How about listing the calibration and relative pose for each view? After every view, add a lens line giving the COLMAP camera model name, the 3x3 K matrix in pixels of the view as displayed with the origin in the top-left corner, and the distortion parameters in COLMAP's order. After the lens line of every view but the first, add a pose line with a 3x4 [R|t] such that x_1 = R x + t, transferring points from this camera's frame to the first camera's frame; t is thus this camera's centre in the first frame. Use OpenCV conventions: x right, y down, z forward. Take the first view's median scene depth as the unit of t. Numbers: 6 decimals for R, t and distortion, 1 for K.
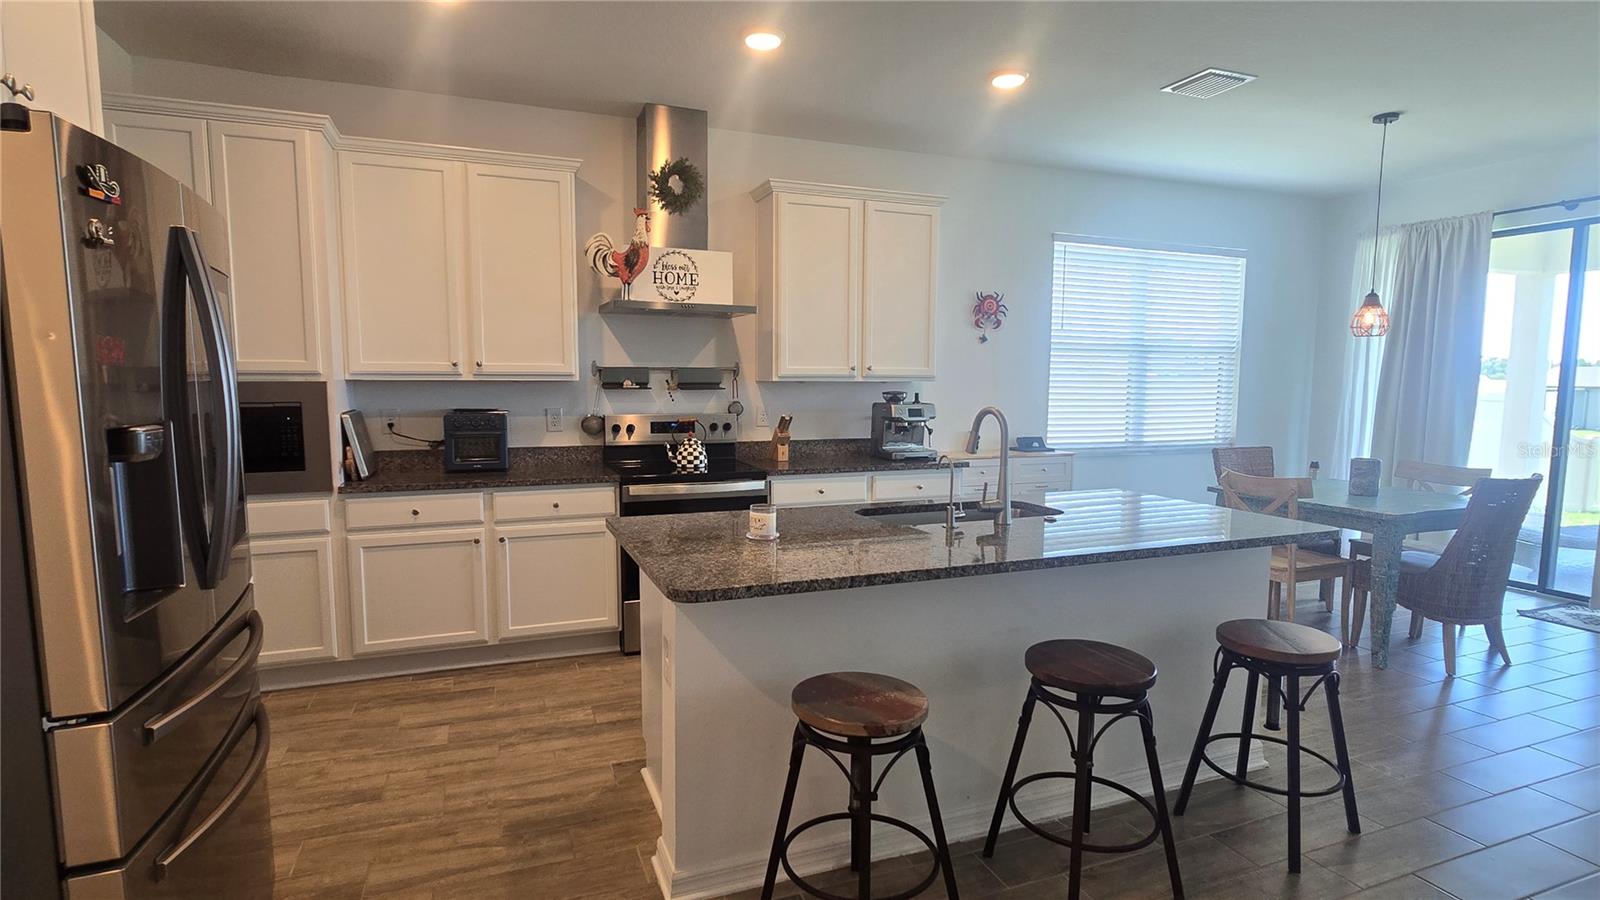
lens RADIAL K [[808.2, 0, 793.8], [0, 808.2, 455.3], [0, 0, 1]] dist [0.000448, -0.001230]
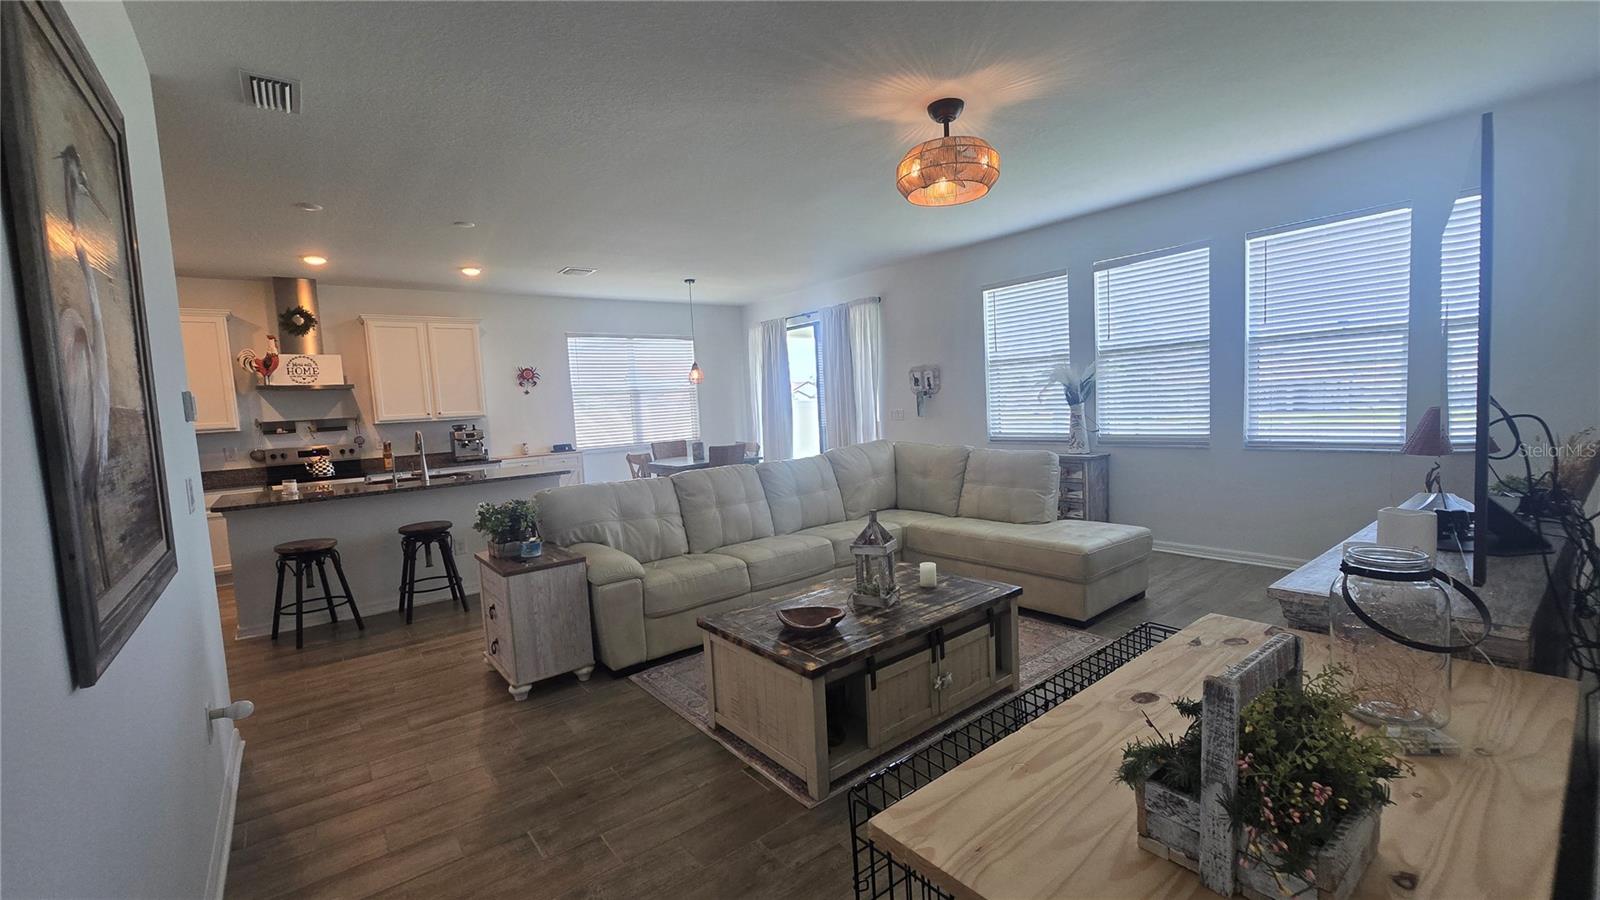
lens RADIAL K [[655.3, 0, 800.0], [0, 655.3, 455.4], [0, 0, 1]] dist [0.001966, -0.001651]
pose [[0.954363, -0.080217, 0.287673, 0.450719], [0.087034, 0.996145, -0.010965, 0.077827], [-0.285685, 0.035502, 0.957666, -0.676573]]
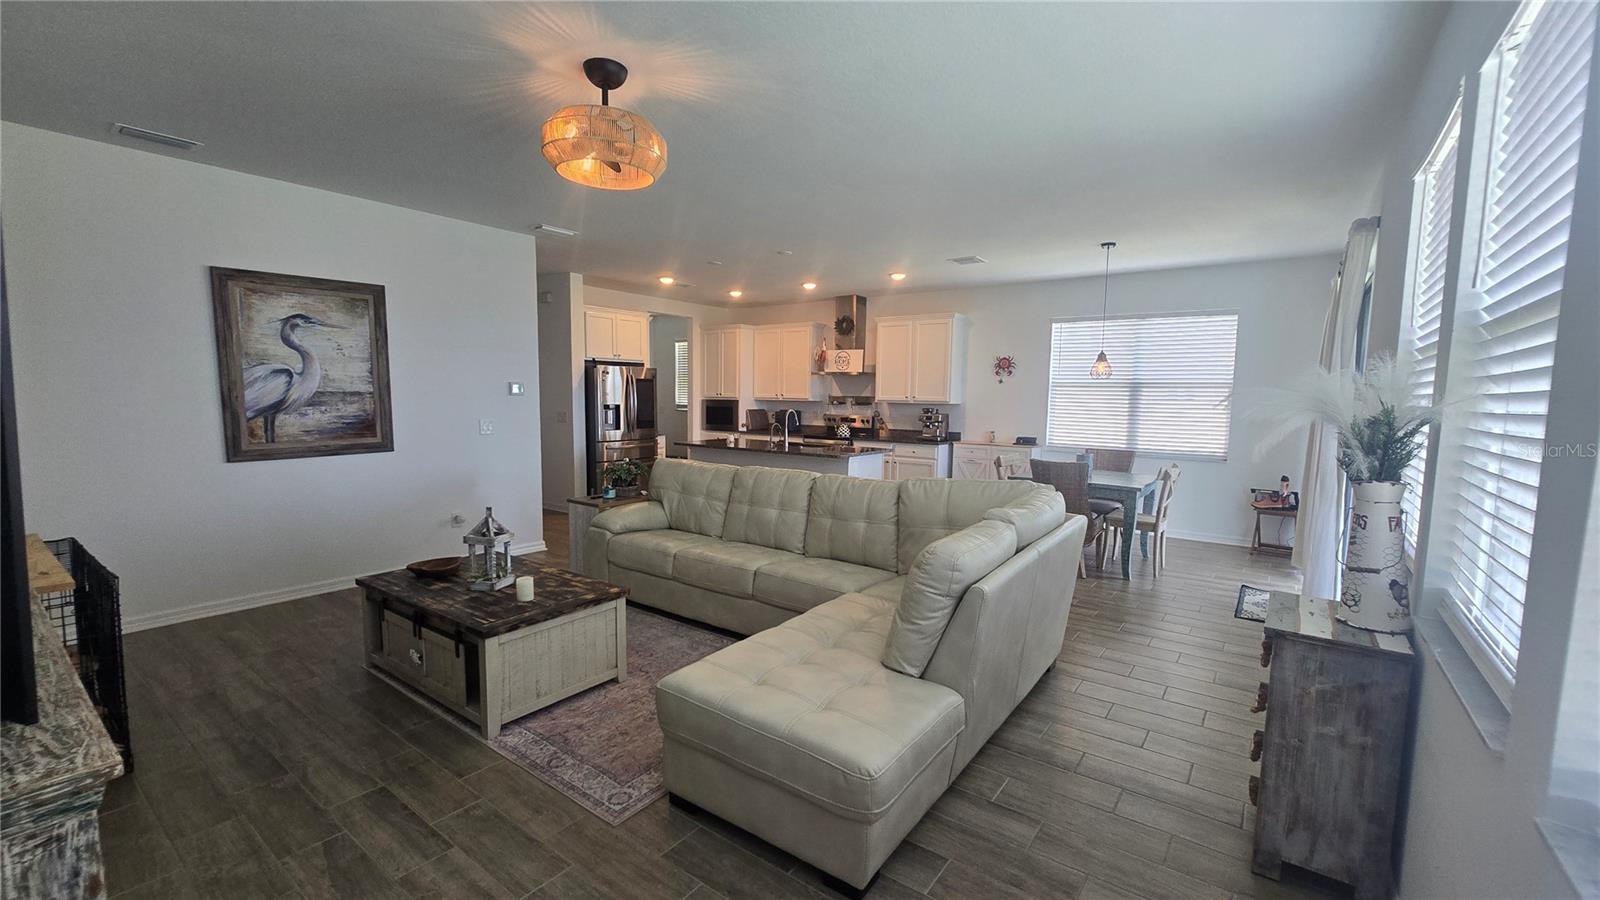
lens RADIAL K [[655.3, 0, 799.9], [0, 655.3, 455.4], [0, 0, 1]] dist [0.001966, -0.001651]
pose [[0.530445, 0.080048, -0.843932, 1.466183], [-0.095151, 0.994863, 0.034558, 0.016984], [0.842362, 0.061970, 0.535337, -0.197787]]
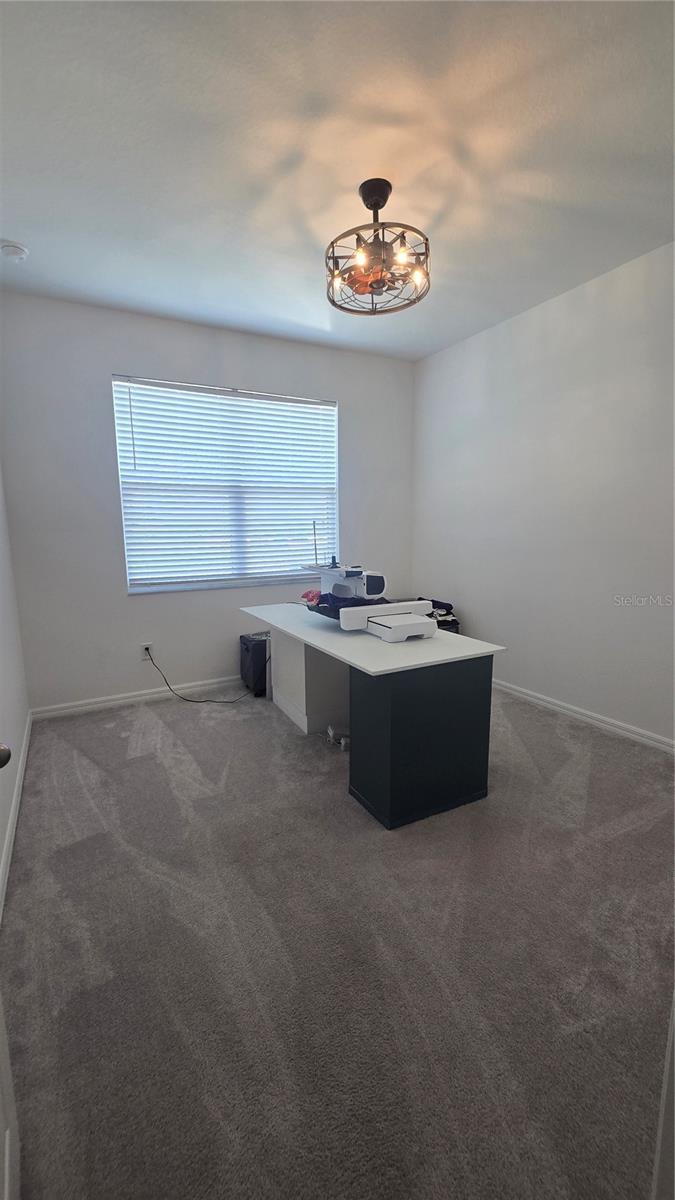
lens RADIAL K [[491.5, 0, 335.0], [0, 491.5, 607.2], [0, 0, 1]] dist [0.001966, -0.001651]
pose [[0.992143, -0.037115, 0.119475, 0.618021], [0.028797, 0.997088, 0.070613, -0.019394], [-0.121748, -0.066618, 0.990323, 0.402115]]
